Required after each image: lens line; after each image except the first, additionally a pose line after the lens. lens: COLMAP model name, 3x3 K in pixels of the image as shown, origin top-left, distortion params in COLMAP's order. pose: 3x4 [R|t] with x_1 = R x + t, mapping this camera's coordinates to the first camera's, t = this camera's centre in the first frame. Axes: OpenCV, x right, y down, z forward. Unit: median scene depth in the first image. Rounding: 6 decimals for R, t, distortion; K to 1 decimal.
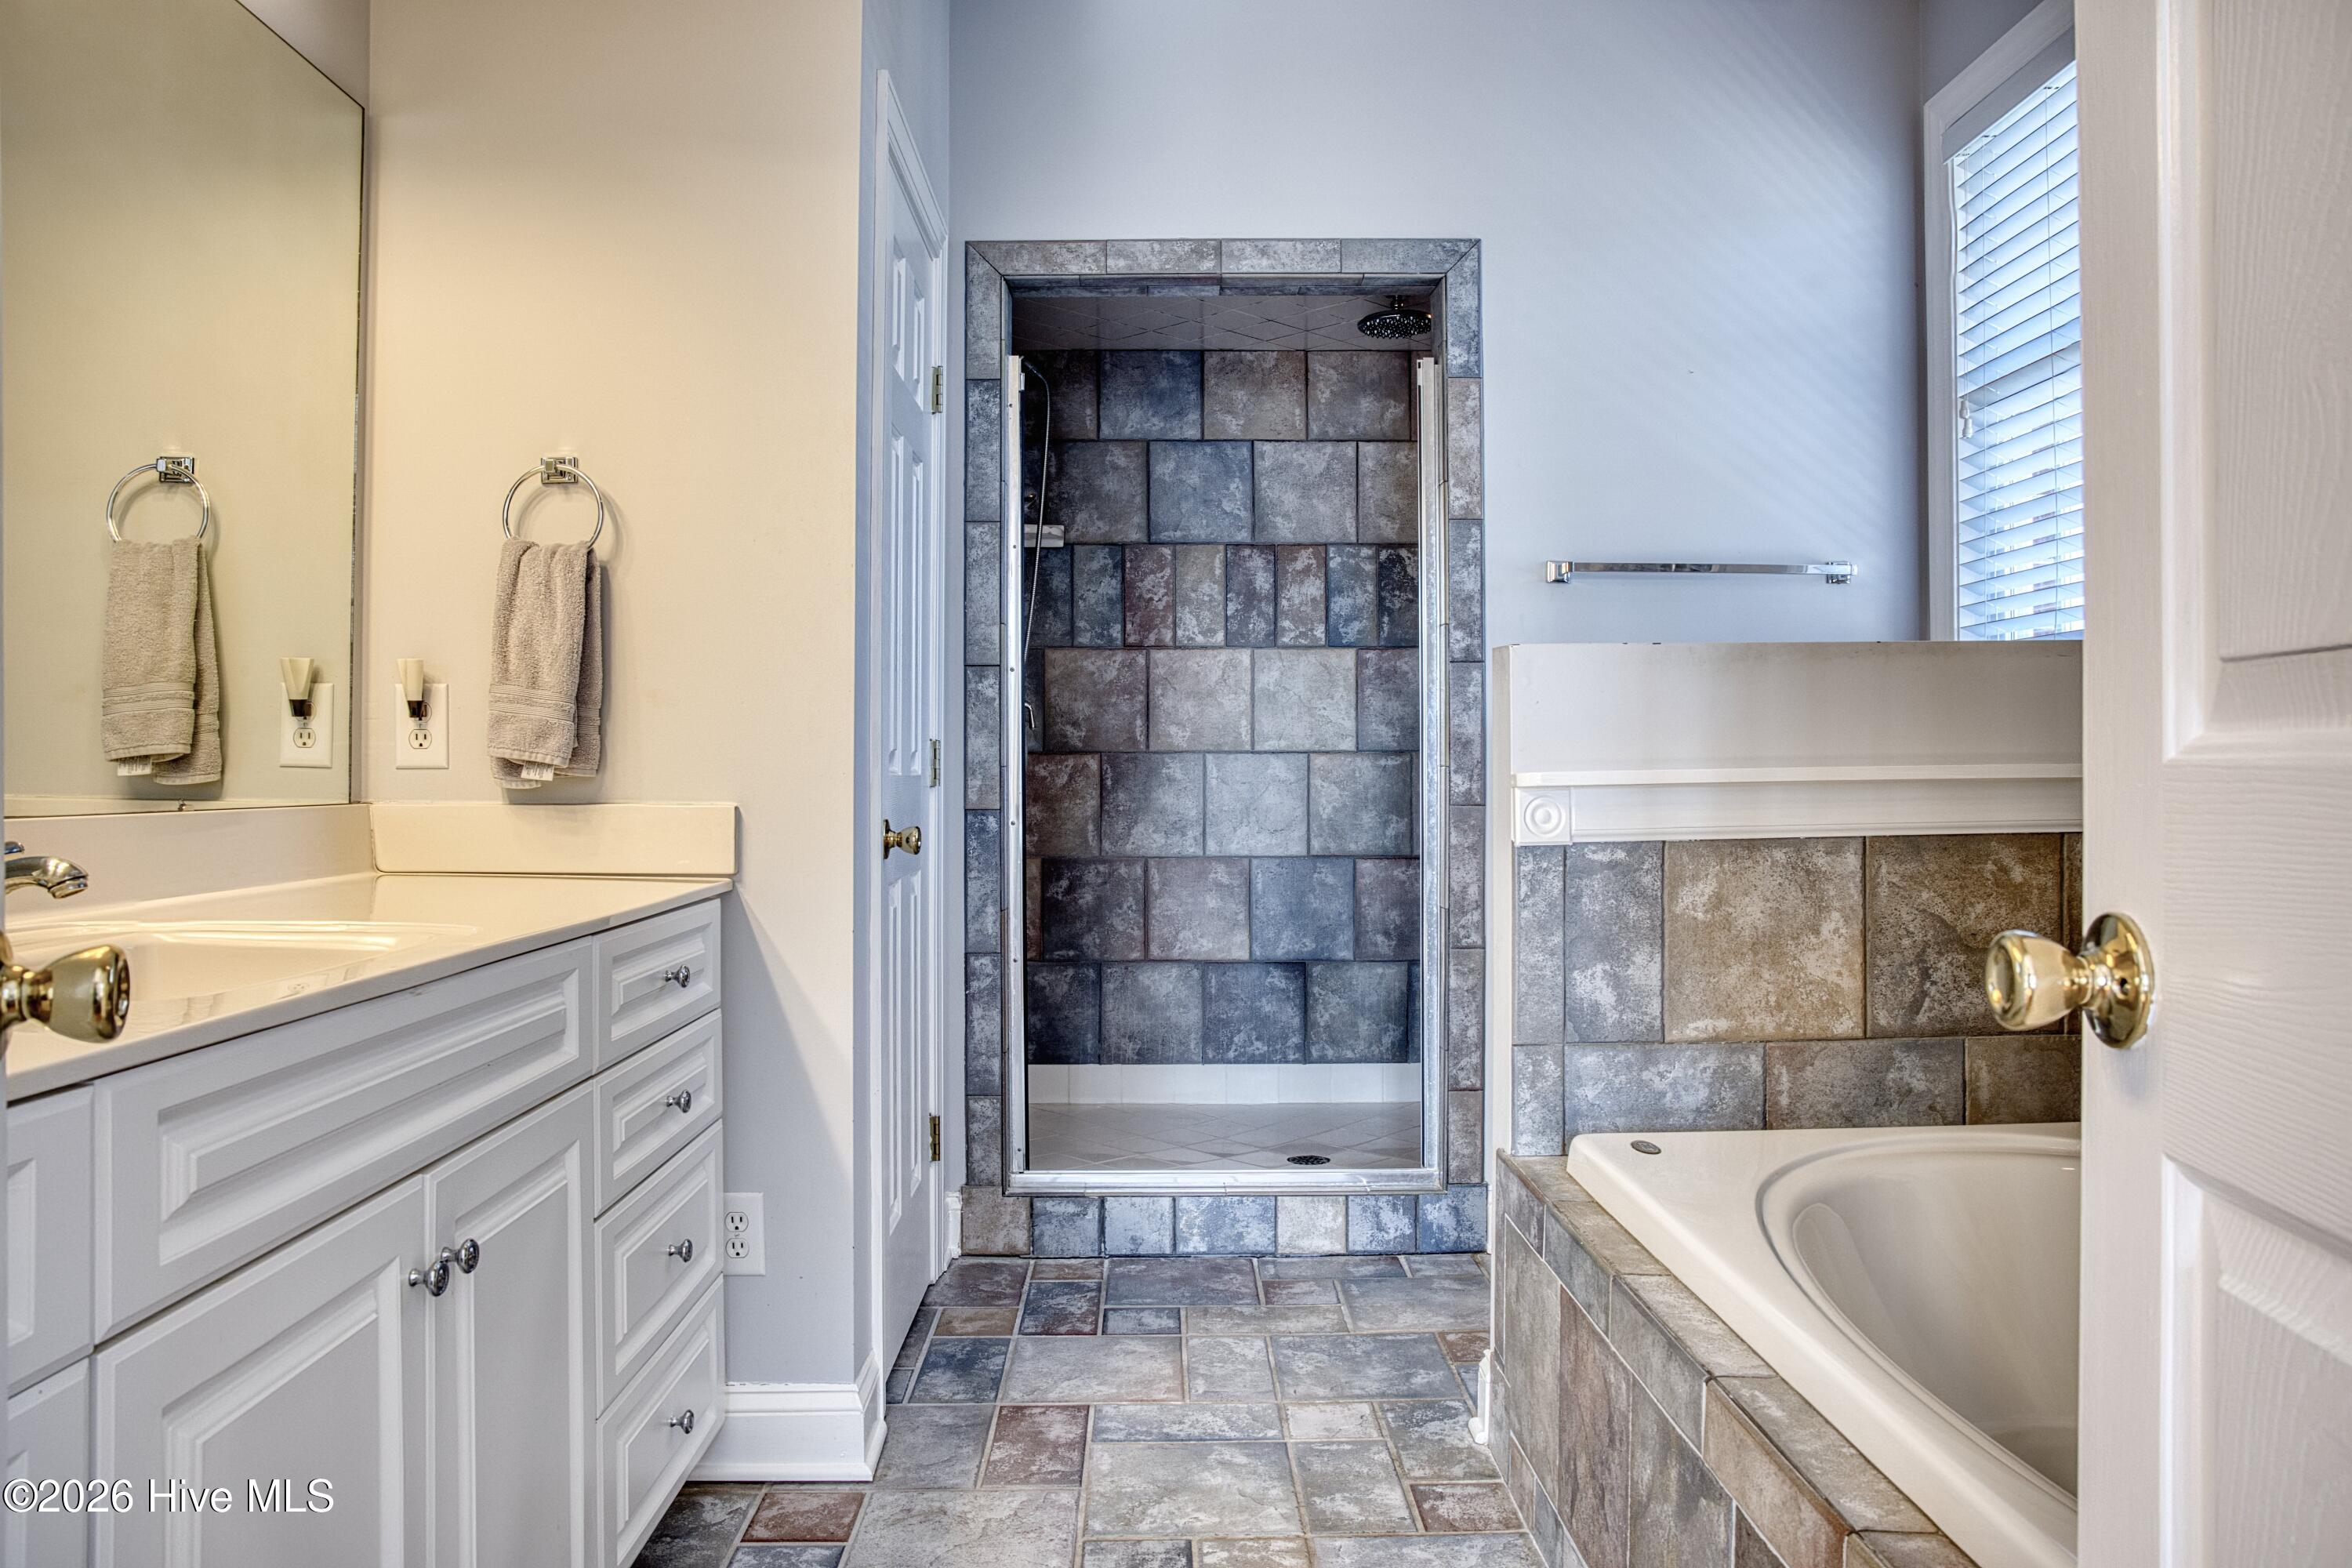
lens RADIAL K [[1624.9, 0, 1176.0], [0, 1624.9, 784.0], [0, 0, 1]] dist [-0.071838, 0.001082]
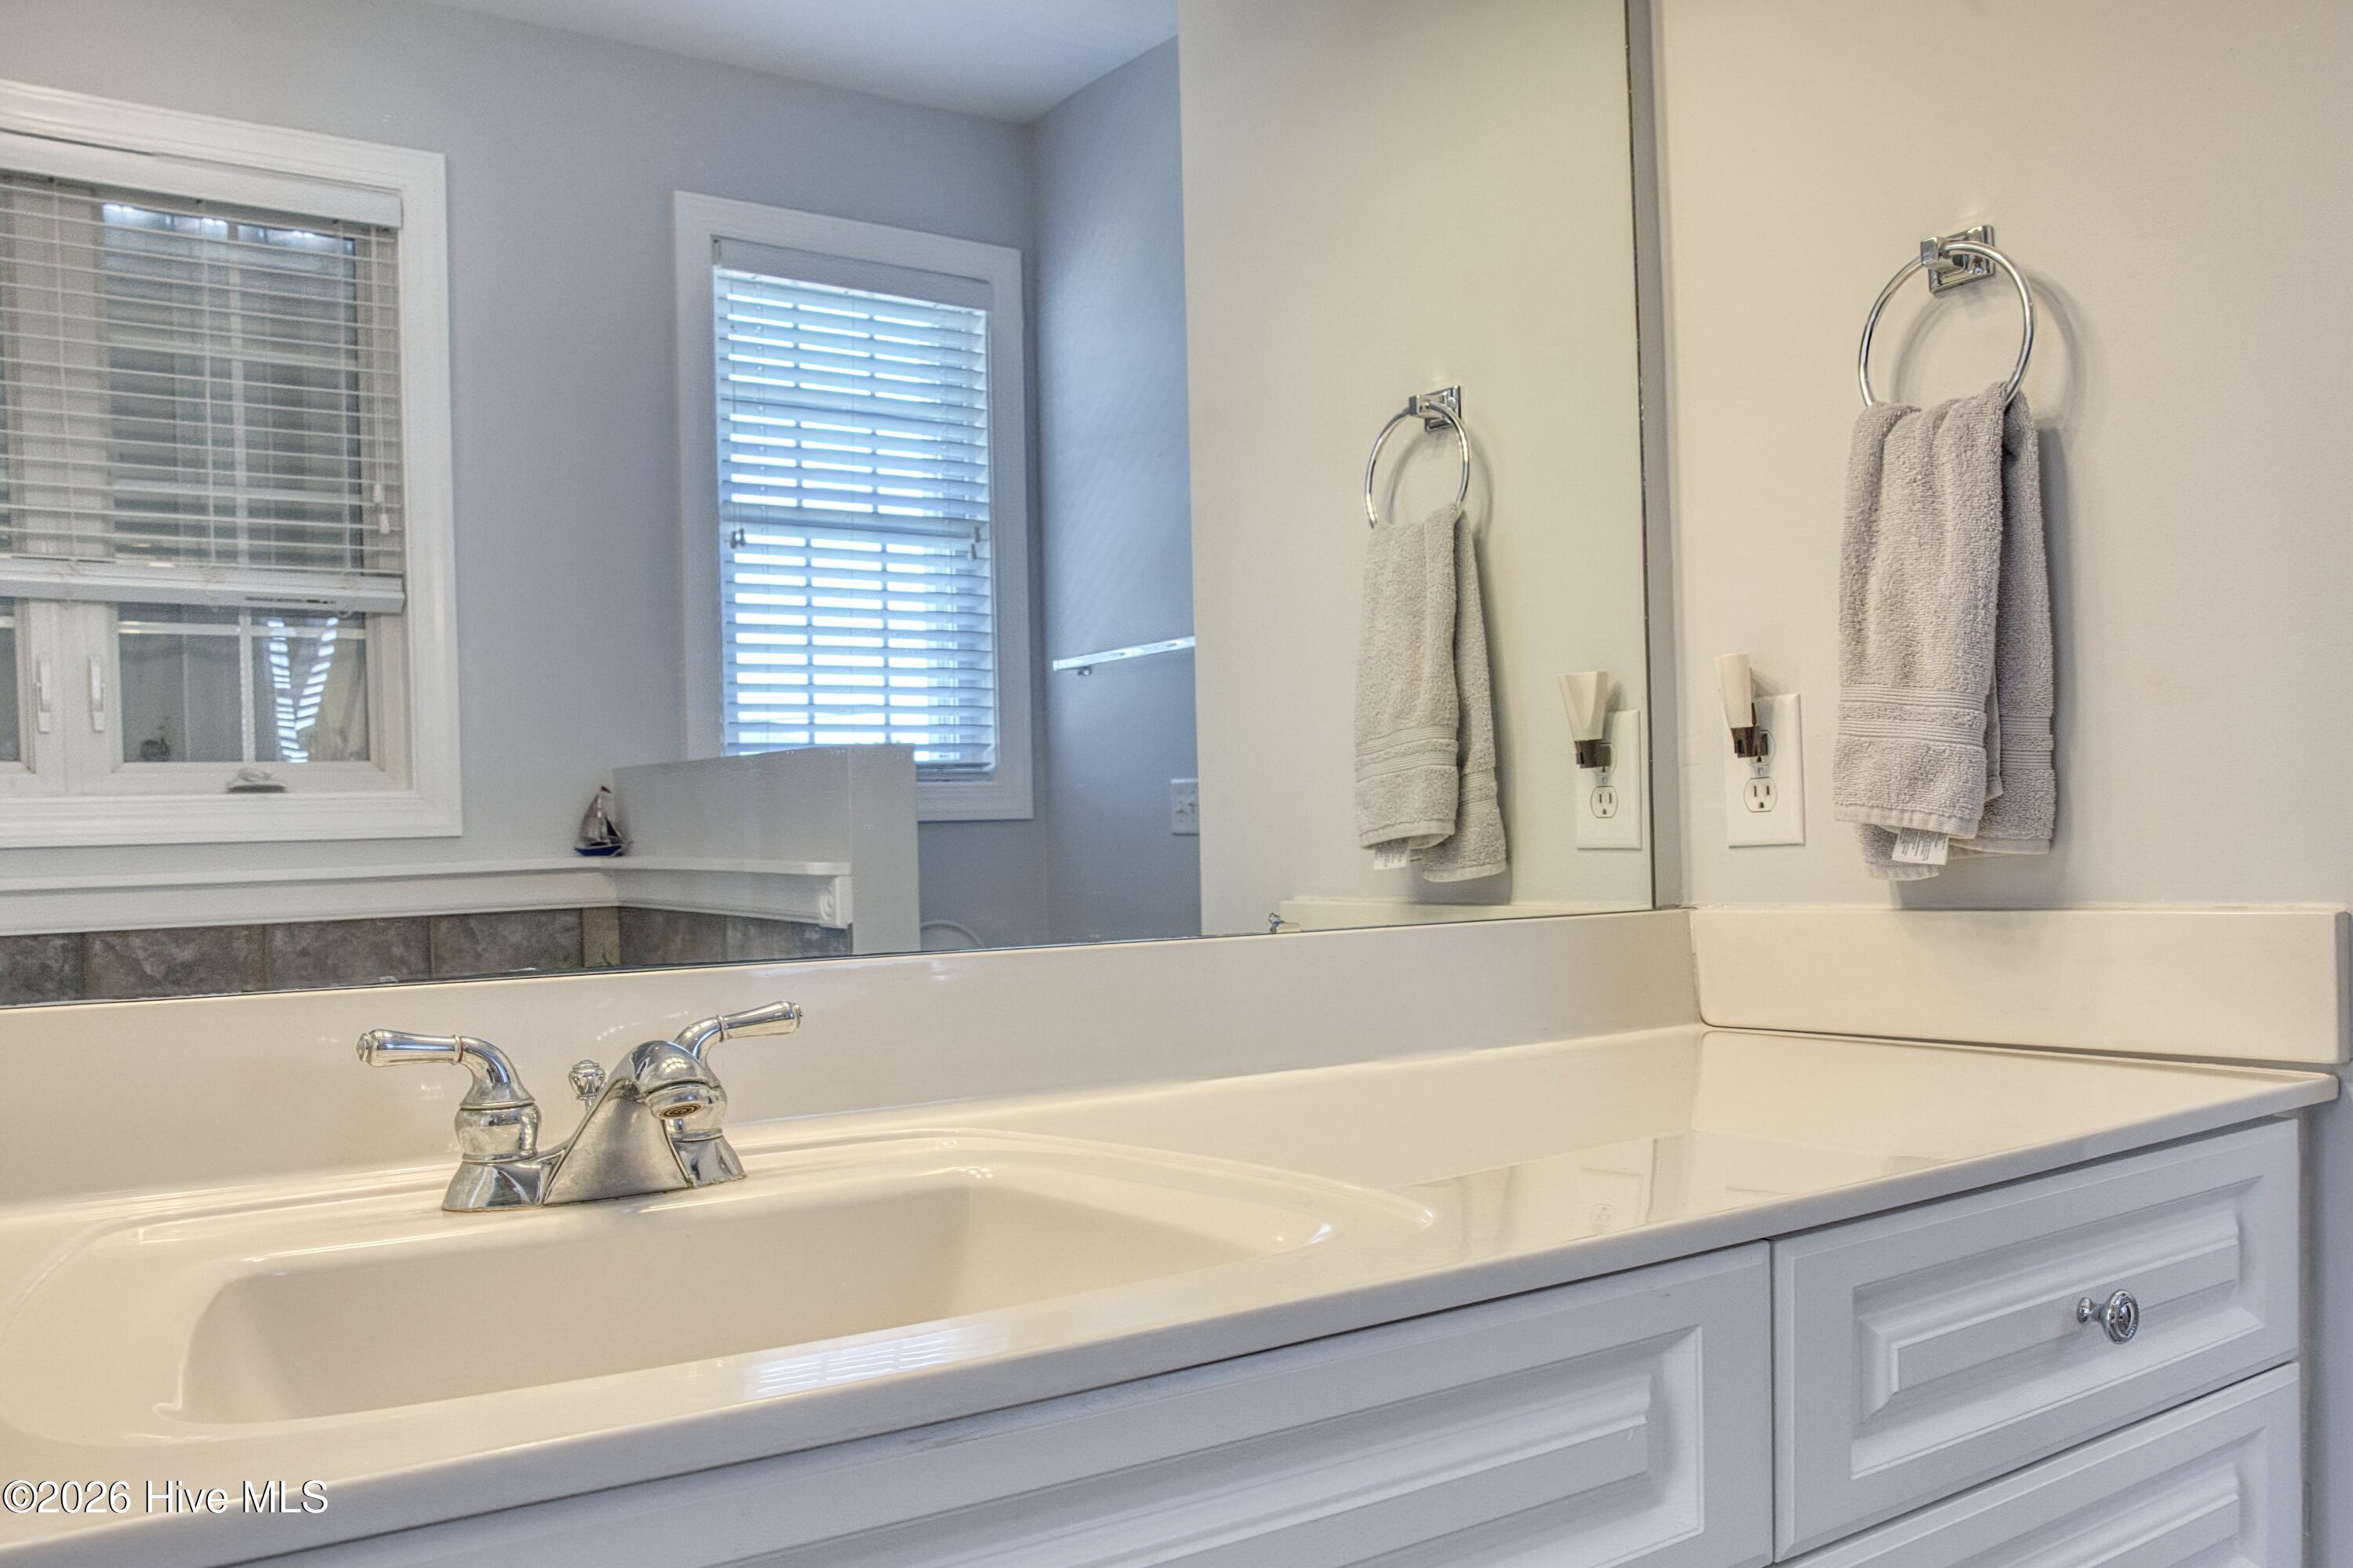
lens RADIAL K [[1971.2, 0, 1175.8], [0, 1971.2, 899.5], [0, 0, 1]] dist [-0.059865, 0.001801]
pose [[0.576117, -0.006710, -0.817339, -0.023434], [0.026532, 0.999593, 0.010495, -0.003856], [0.816936, -0.027732, 0.576061, 0.434523]]
